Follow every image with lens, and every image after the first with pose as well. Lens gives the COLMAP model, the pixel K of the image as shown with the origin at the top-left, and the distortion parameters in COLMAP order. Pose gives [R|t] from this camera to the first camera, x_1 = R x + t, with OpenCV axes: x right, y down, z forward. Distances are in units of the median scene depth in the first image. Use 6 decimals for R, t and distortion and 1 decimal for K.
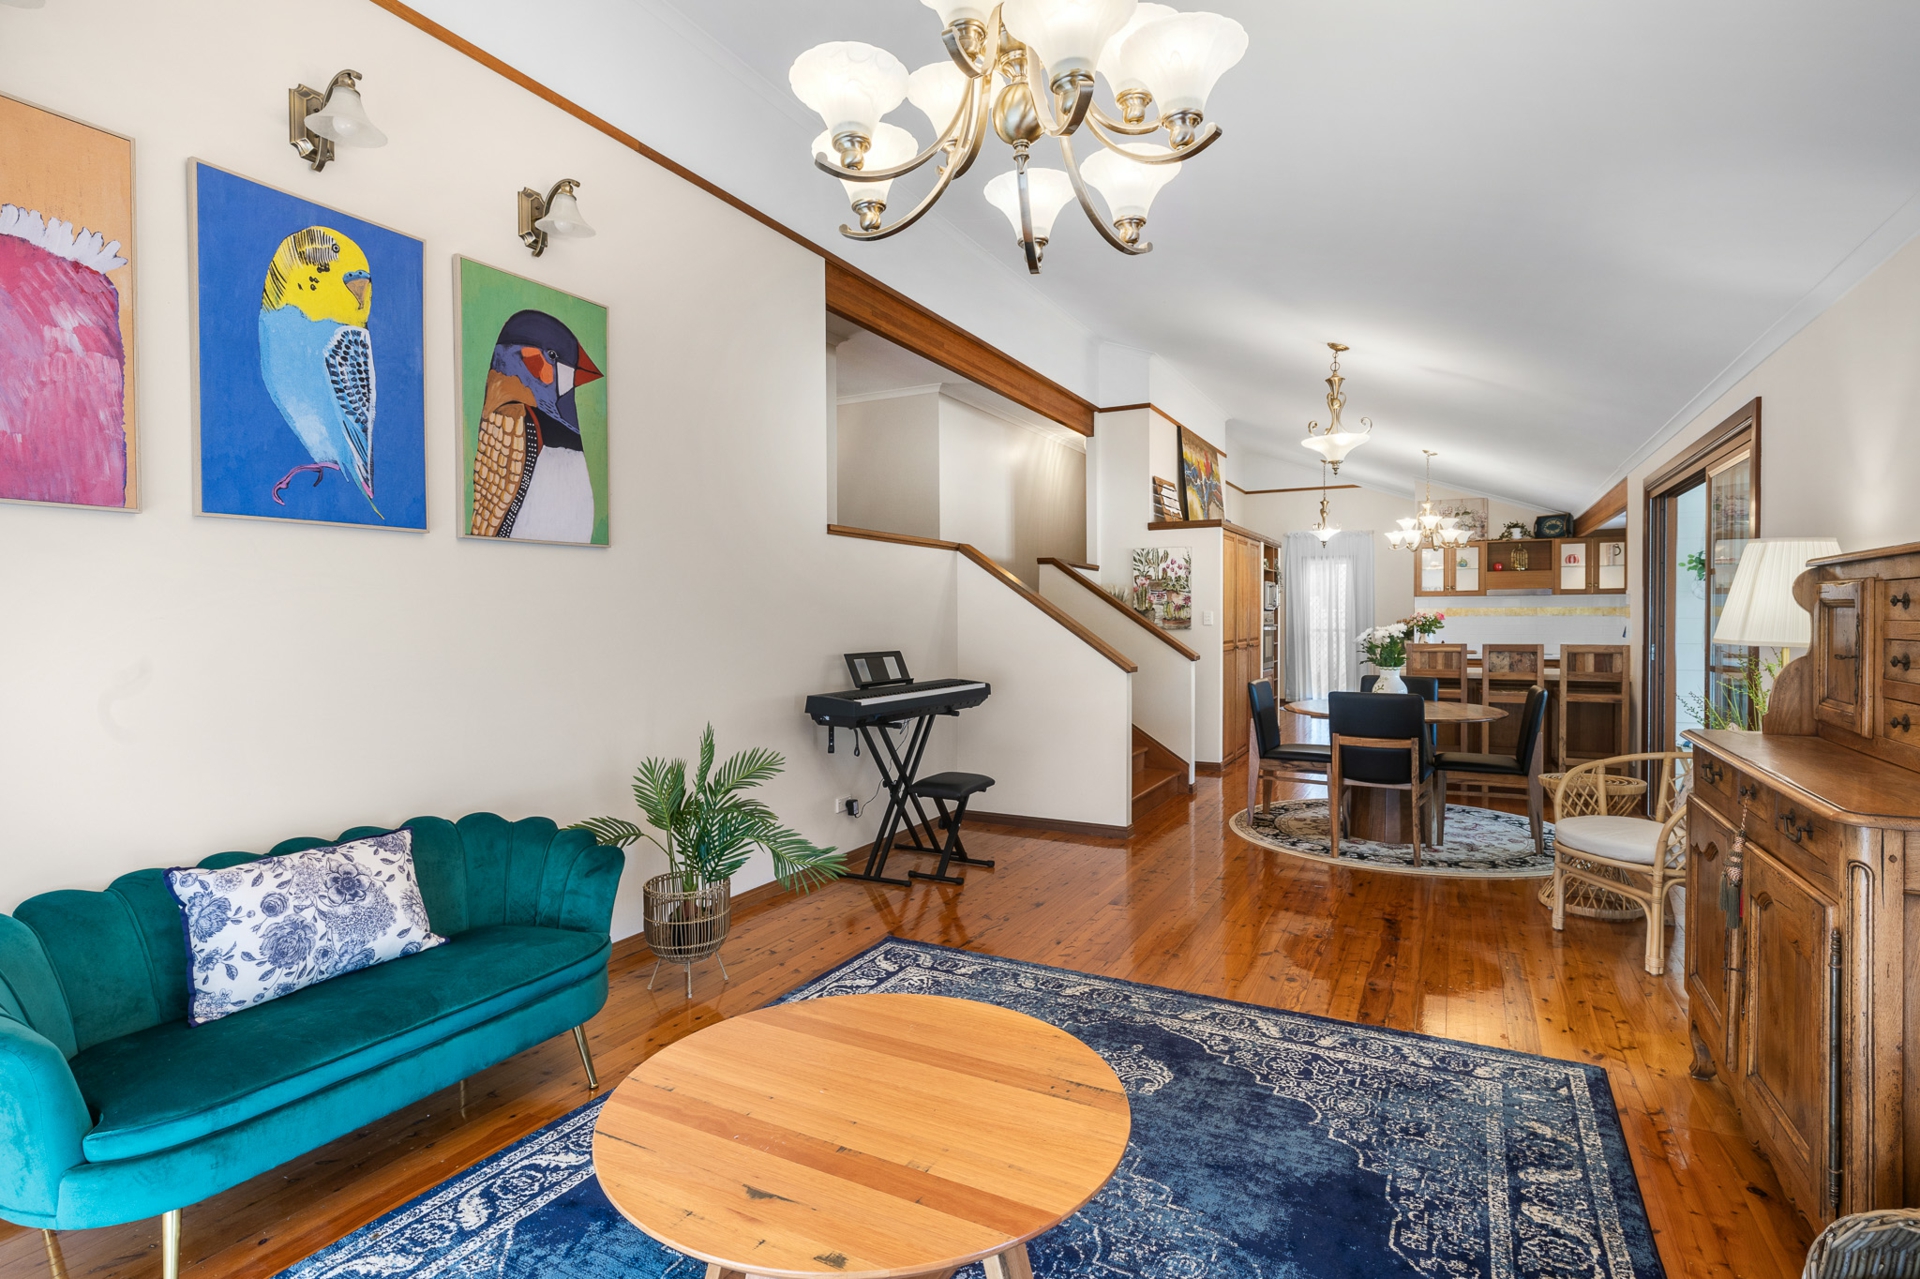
lens RADIAL K [[948.4, 0, 945.3], [0, 948.4, 621.7], [0, 0, 1]] dist [-0.008780, 0.002164]
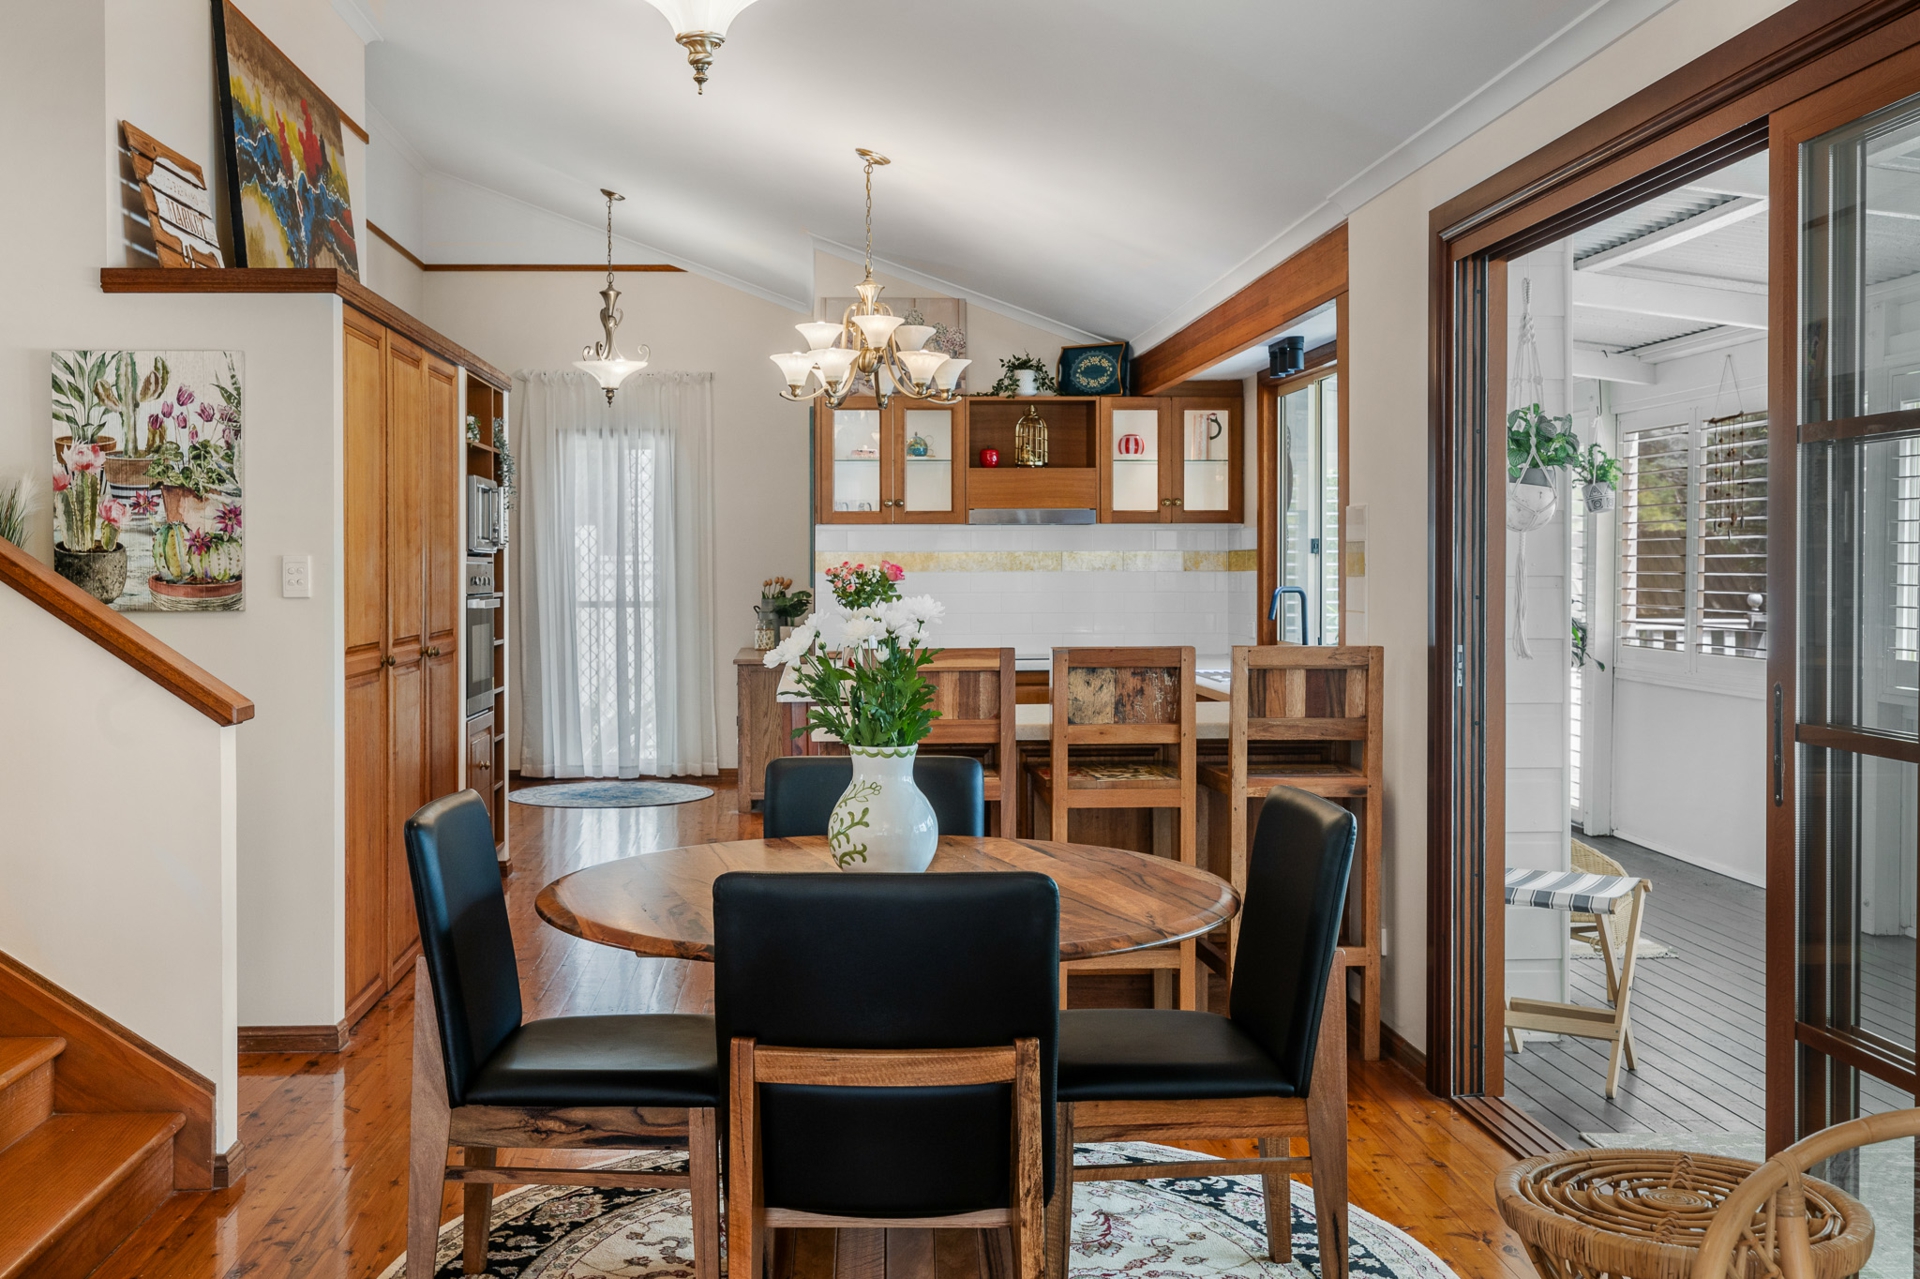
lens RADIAL K [[2377.2, 0, 955.4], [0, 2377.2, 632.3], [0, 0, 1]] dist [-0.009455, 0.000000]
pose [[0.864680, -0.011761, 0.502186, 0.060252], [0.001511, 0.999782, 0.020813, -0.000915], [-0.502321, -0.017238, 0.864509, 0.175751]]
